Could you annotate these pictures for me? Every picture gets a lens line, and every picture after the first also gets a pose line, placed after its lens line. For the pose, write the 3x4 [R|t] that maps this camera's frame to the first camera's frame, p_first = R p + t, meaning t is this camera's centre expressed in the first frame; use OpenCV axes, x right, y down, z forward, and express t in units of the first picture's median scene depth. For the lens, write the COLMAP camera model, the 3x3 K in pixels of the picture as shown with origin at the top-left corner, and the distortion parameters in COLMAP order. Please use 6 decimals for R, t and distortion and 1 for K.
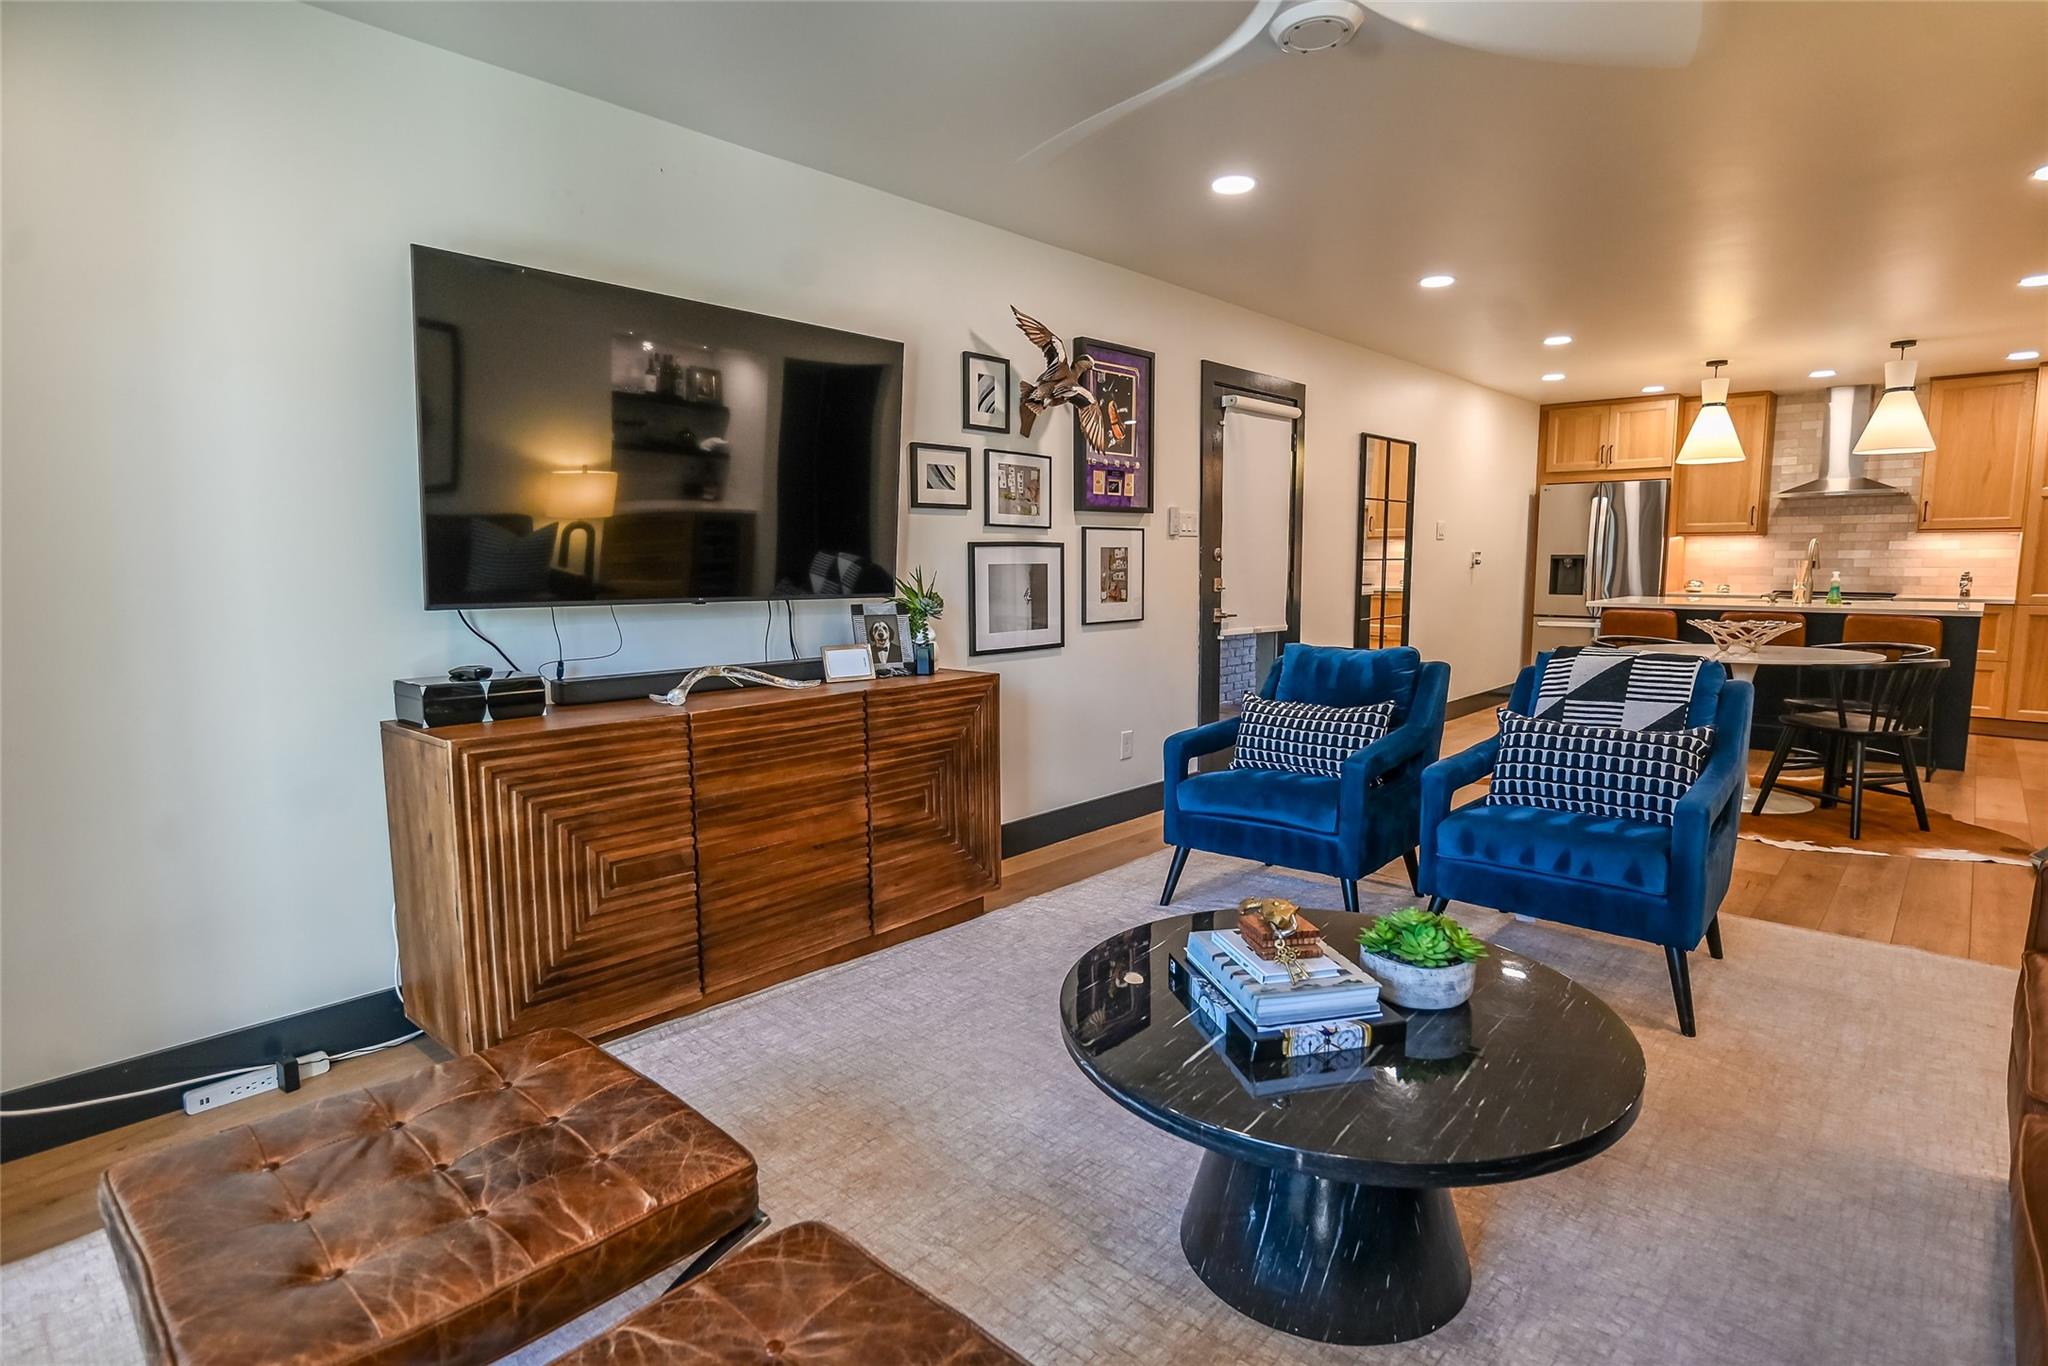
lens RADIAL K [[1040.2, 0, 1024.5], [0, 1040.2, 685.0], [0, 0, 1]] dist [-0.008689, 0.001217]
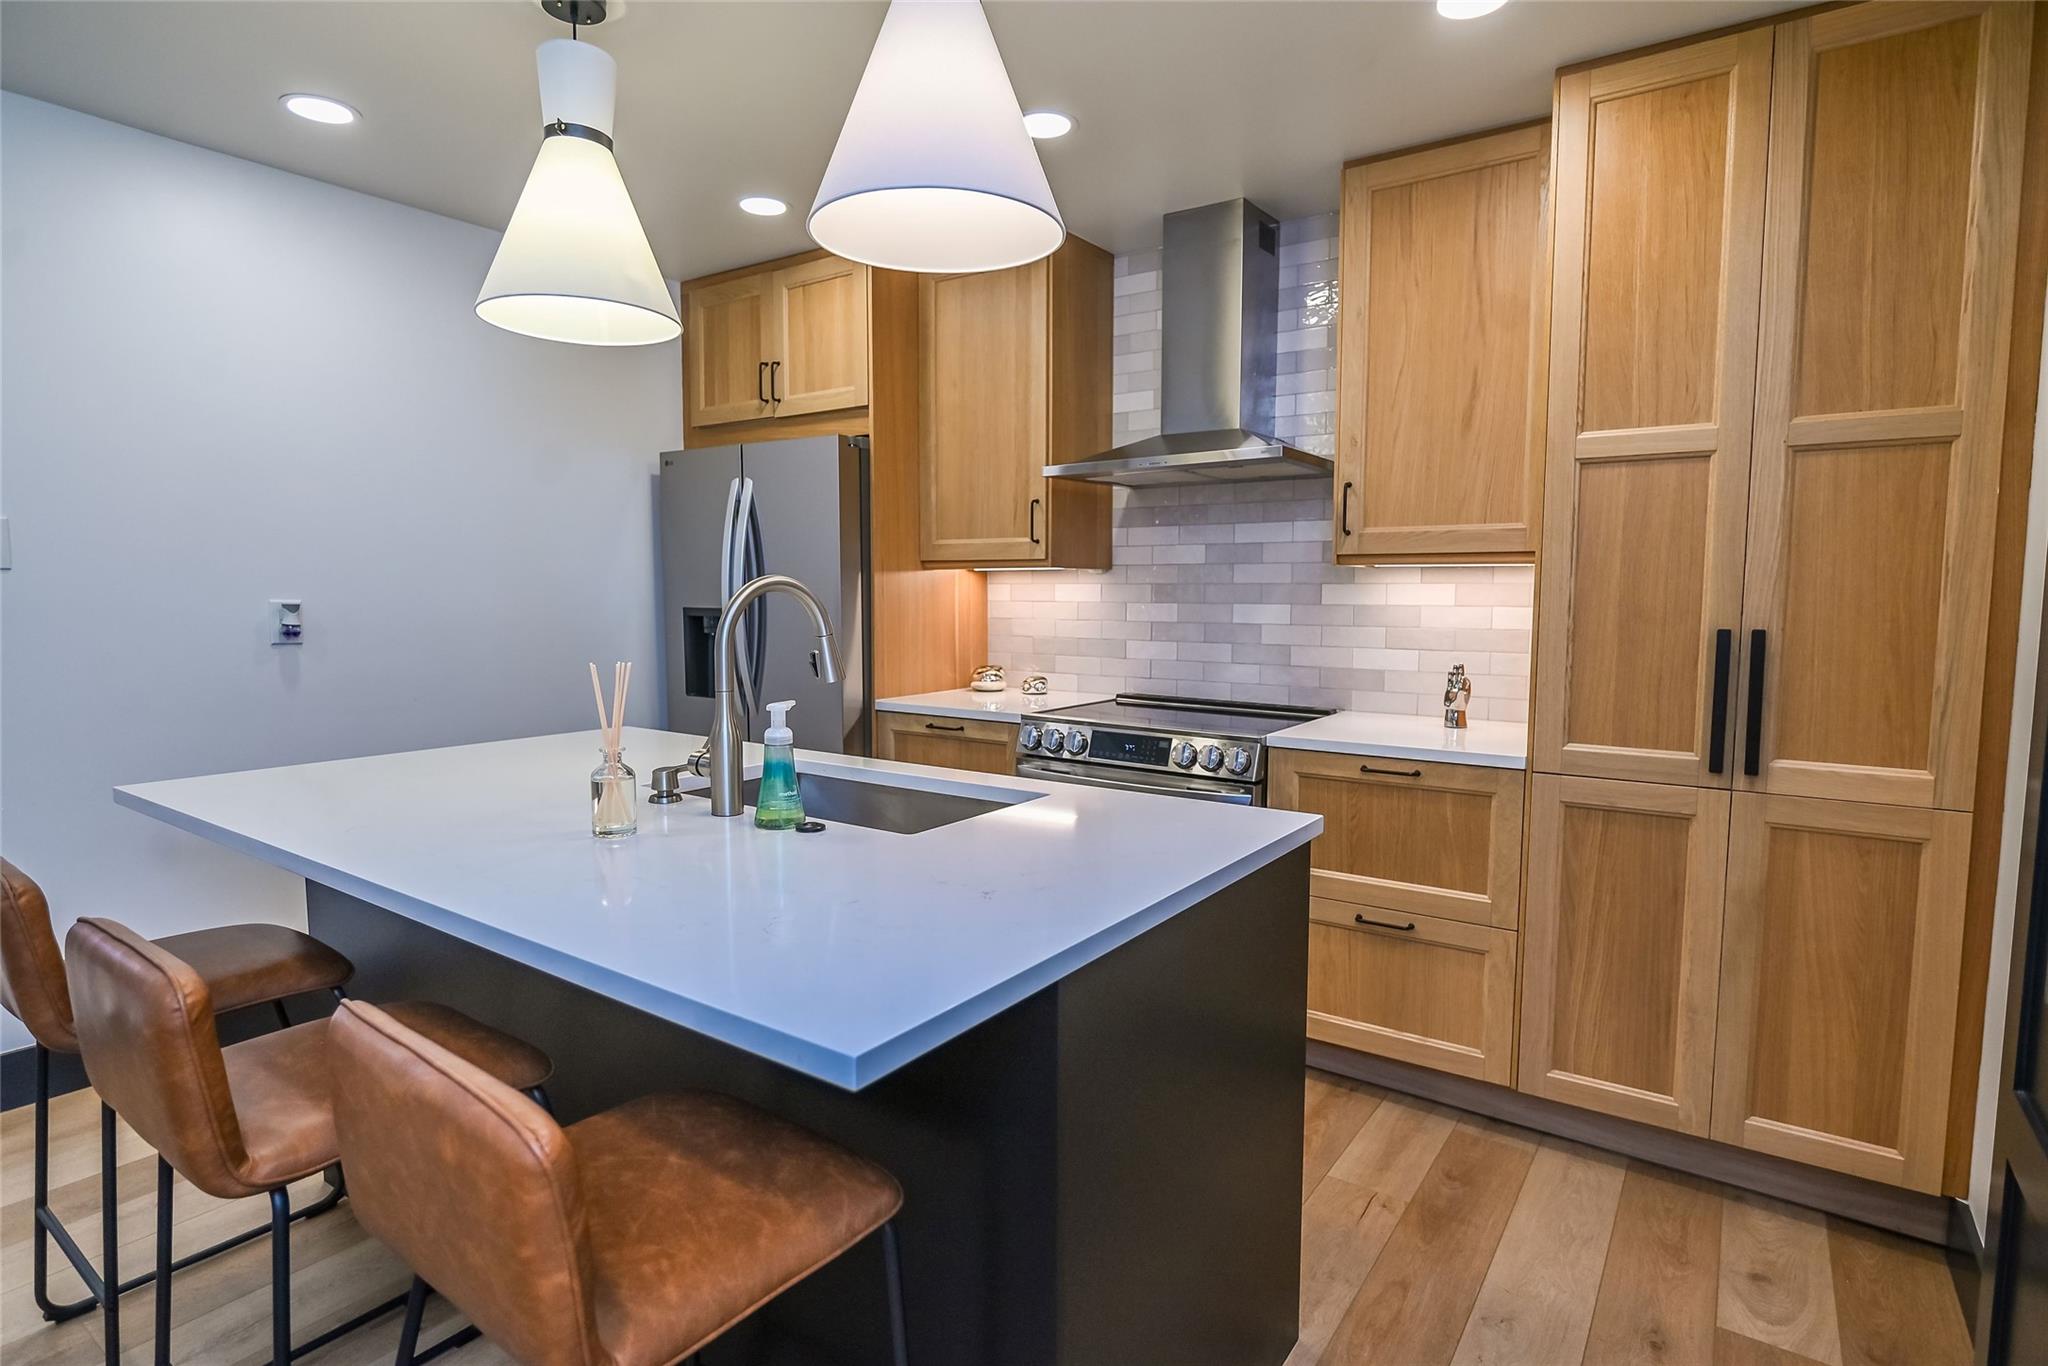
lens RADIAL K [[1040.2, 0, 1022.3], [0, 1040.2, 675.4], [0, 0, 1]] dist [-0.008689, 0.001217]
pose [[0.992000, -0.000839, 0.126235, 0.632552], [0.006029, 0.999152, -0.040731, -0.081759], [-0.126094, 0.041167, 0.991164, 0.570938]]
